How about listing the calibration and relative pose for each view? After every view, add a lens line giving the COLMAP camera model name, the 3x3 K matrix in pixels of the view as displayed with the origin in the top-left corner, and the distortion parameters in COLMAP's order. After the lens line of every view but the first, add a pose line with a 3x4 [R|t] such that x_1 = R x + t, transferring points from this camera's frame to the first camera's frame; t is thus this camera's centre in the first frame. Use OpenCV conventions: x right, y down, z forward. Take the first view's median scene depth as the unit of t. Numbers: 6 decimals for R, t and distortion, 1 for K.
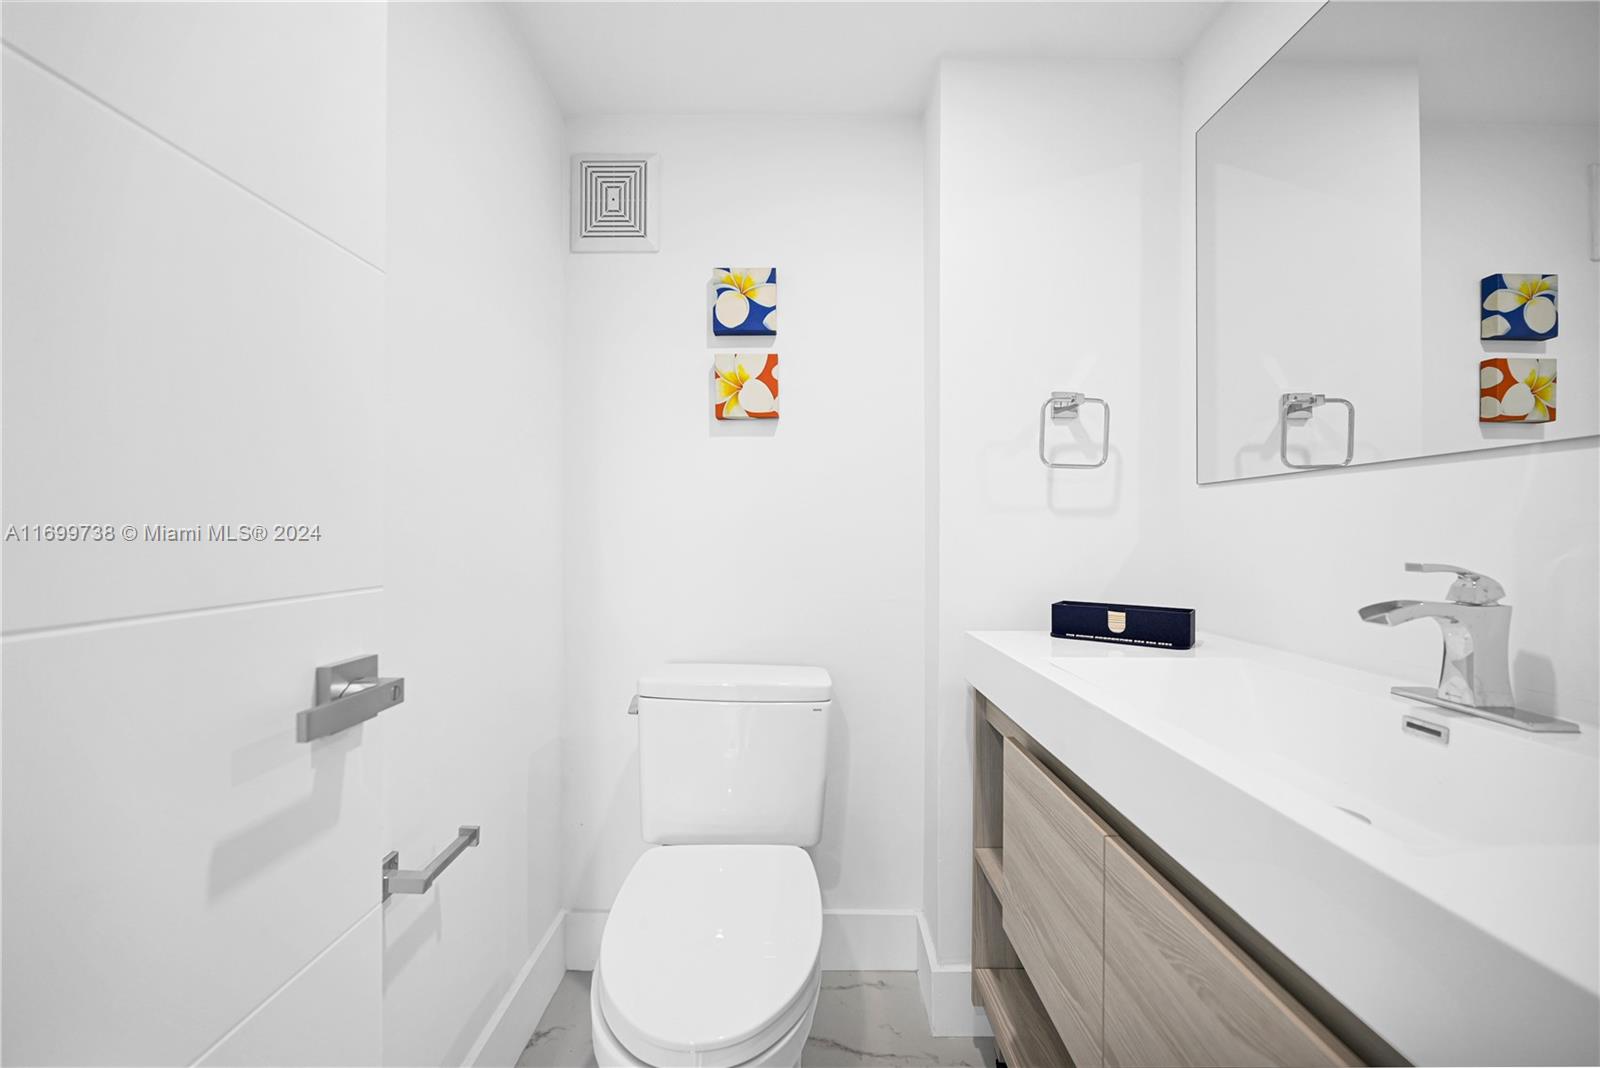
lens RADIAL K [[638.7, 0, 802.5], [0, 638.7, 531.1], [0, 0, 1]] dist [-0.001470, -0.000228]
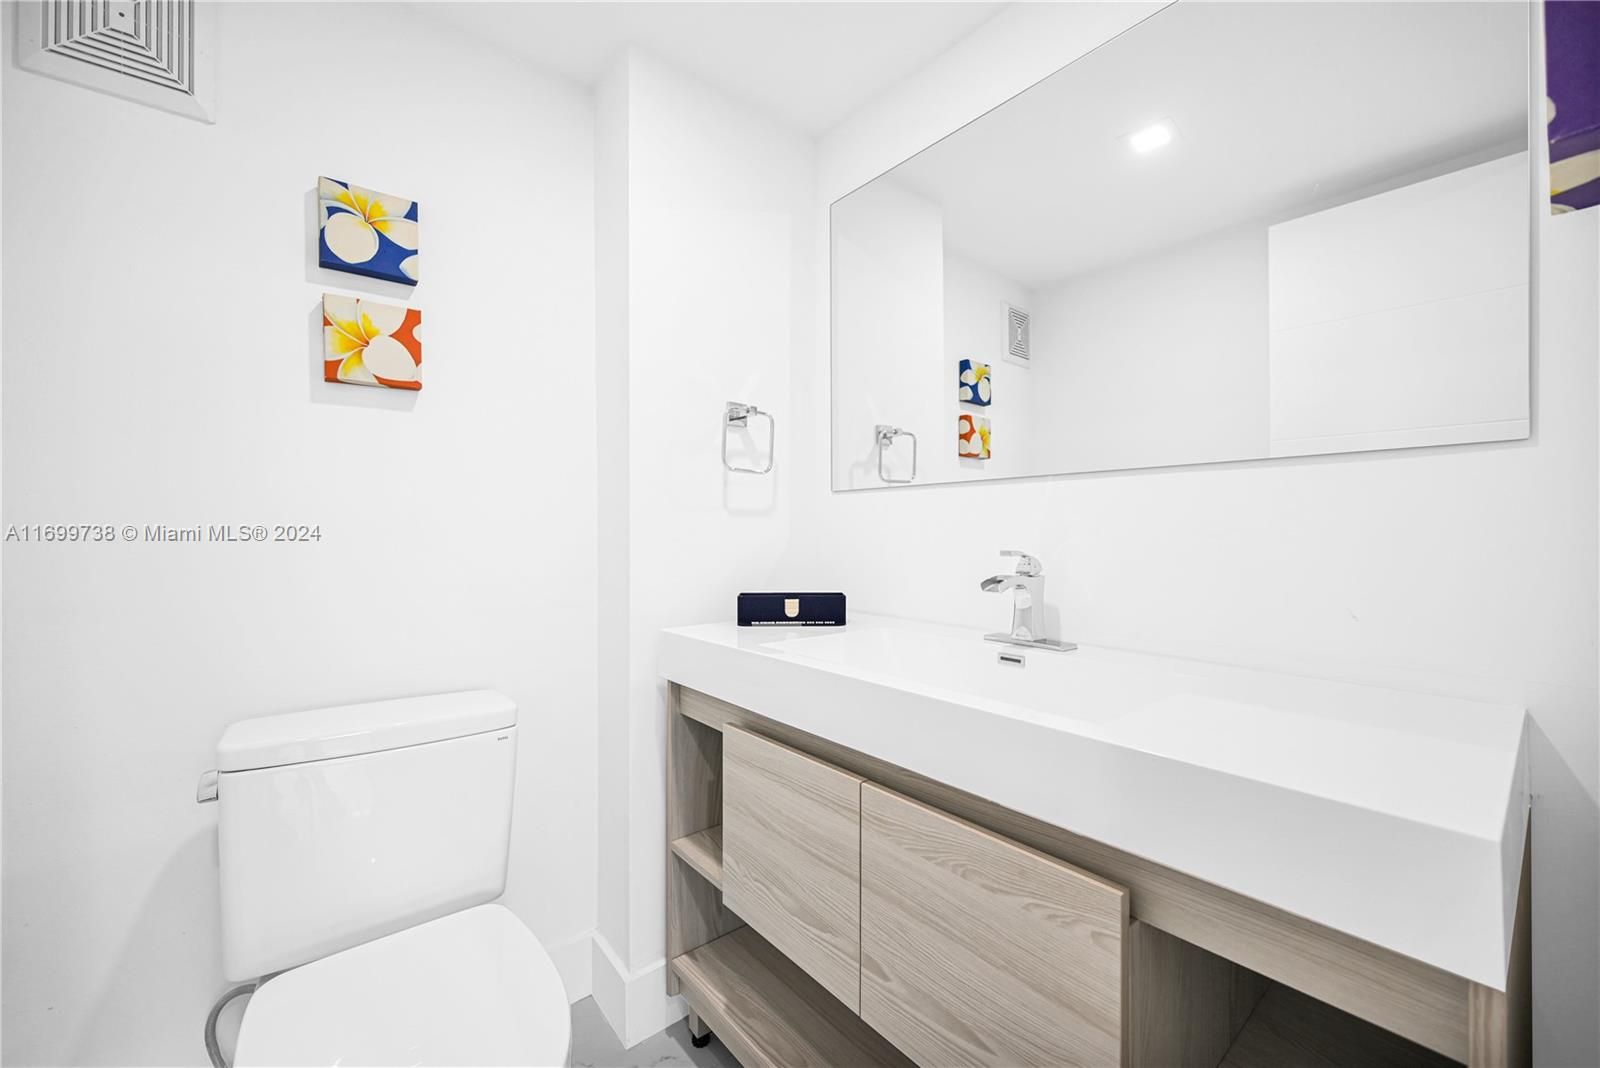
lens RADIAL K [[643.5, 0, 804.1], [0, 643.5, 533.9], [0, 0, 1]] dist [-0.000250, -0.000121]
pose [[0.773359, -0.006041, 0.633940, -0.201029], [0.002240, 0.999974, 0.006797, 0.000025], [-0.633965, -0.003837, 0.773353, 0.071213]]
